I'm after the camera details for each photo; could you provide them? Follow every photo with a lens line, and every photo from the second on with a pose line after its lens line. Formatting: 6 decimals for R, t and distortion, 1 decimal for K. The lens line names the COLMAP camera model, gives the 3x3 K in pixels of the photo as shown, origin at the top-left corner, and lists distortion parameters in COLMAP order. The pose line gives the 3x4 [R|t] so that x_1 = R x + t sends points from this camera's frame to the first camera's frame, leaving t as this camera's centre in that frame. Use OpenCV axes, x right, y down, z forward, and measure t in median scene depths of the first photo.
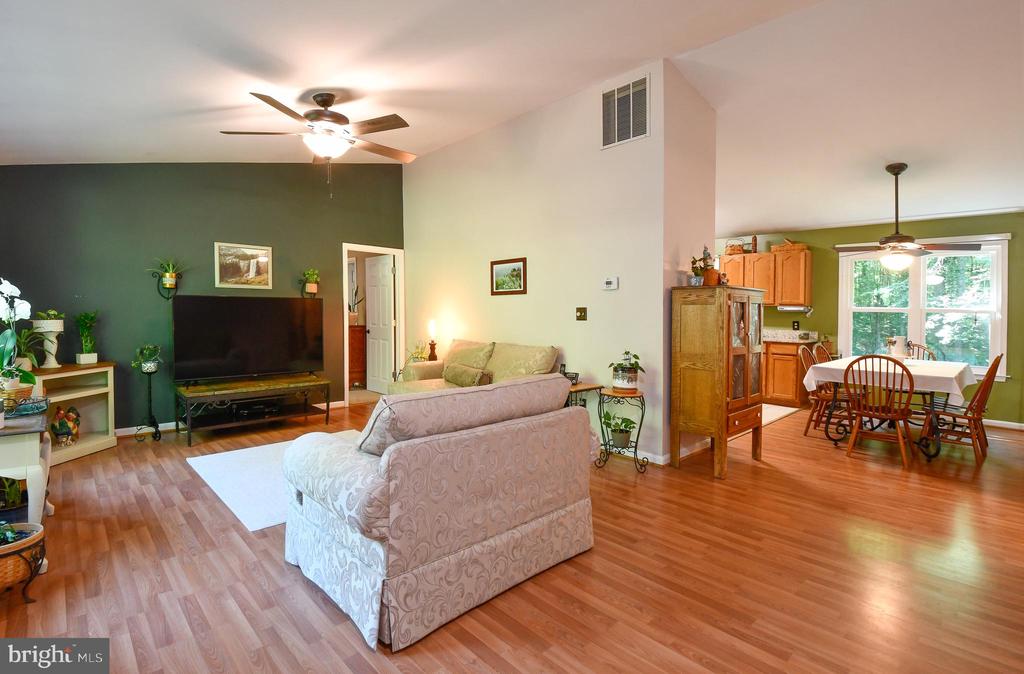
lens RADIAL K [[500.3, 0, 493.7], [0, 500.3, 320.3], [0, 0, 1]] dist [0.019710, -0.038928]
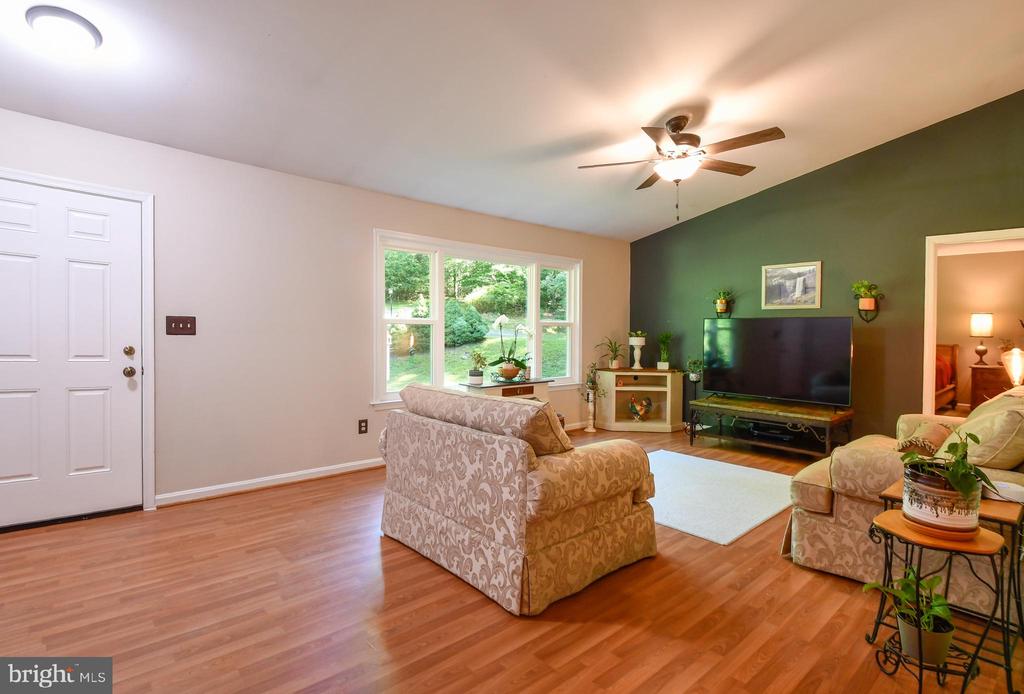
lens RADIAL K [[487.5, 0, 487.0], [0, 487.5, 340.9], [0, 0, 1]] dist [-0.001505, -0.016008]
pose [[-0.050648, 0.018698, -0.998542, 0.613366], [-0.024185, 0.999509, 0.019943, -0.008607], [0.998424, 0.025159, -0.050171, 0.613040]]
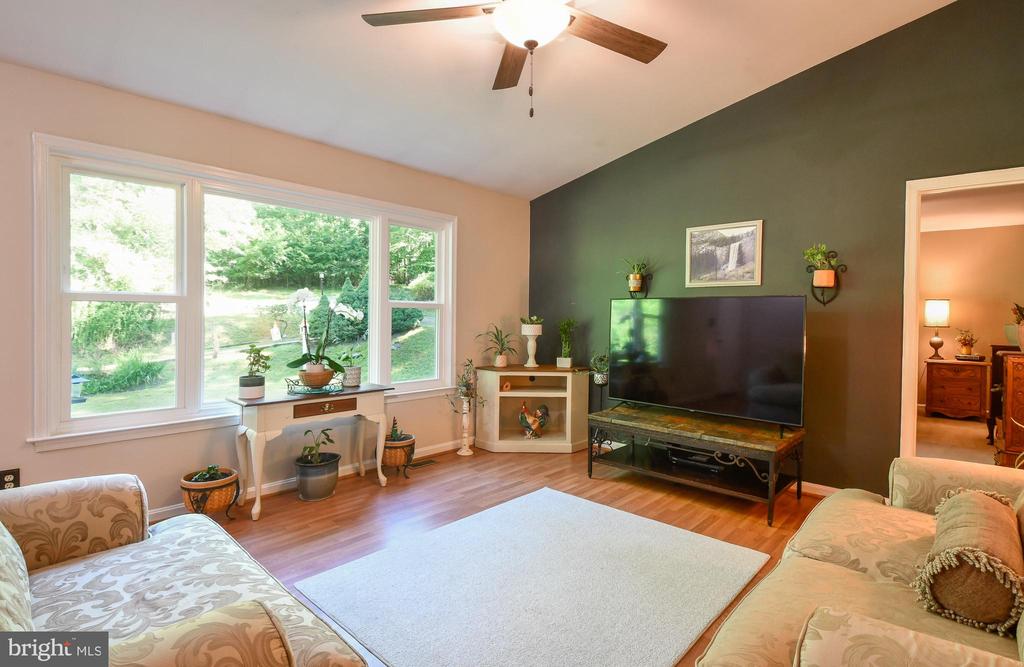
lens RADIAL K [[484.9, 0, 512.0], [0, 484.9, 333.5], [0, 0, 1]] dist [0.000128, -0.000465]
pose [[0.089531, 0.028200, -0.995585, 0.203772], [-0.030585, 0.999206, 0.025552, -0.007980], [0.995514, 0.028162, 0.090322, 0.851535]]
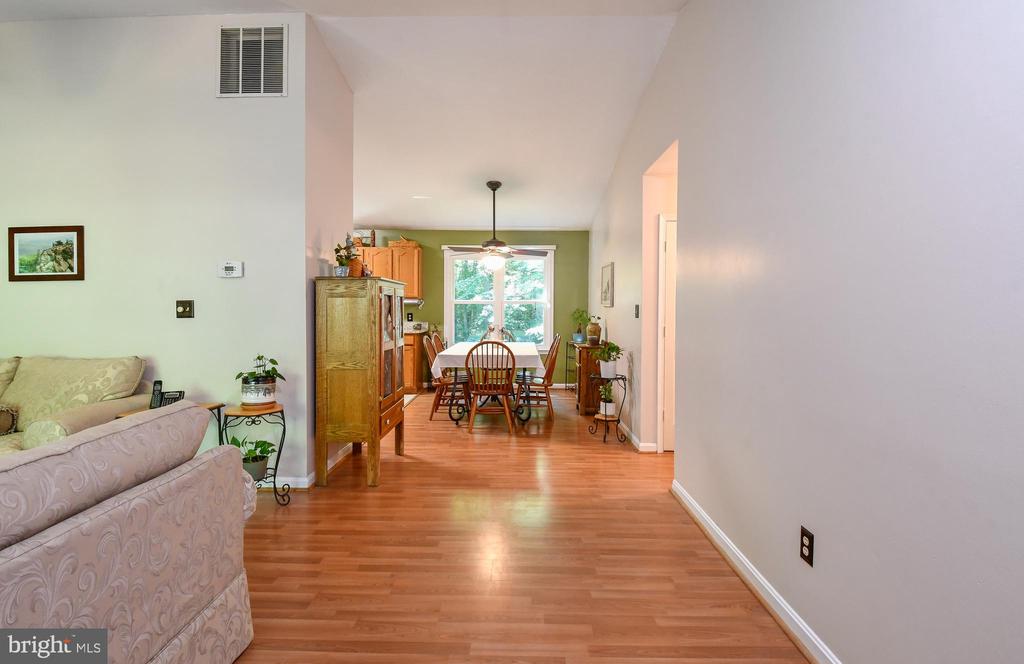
lens RADIAL K [[496.5, 0, 532.6], [0, 496.5, 295.9], [0, 0, 1]] dist [-0.018423, -0.009916]
pose [[0.651576, 0.005292, 0.758565, -0.042735], [0.020883, 0.999472, -0.024911, -0.004327], [-0.758296, 0.032072, 0.651121, 0.152302]]
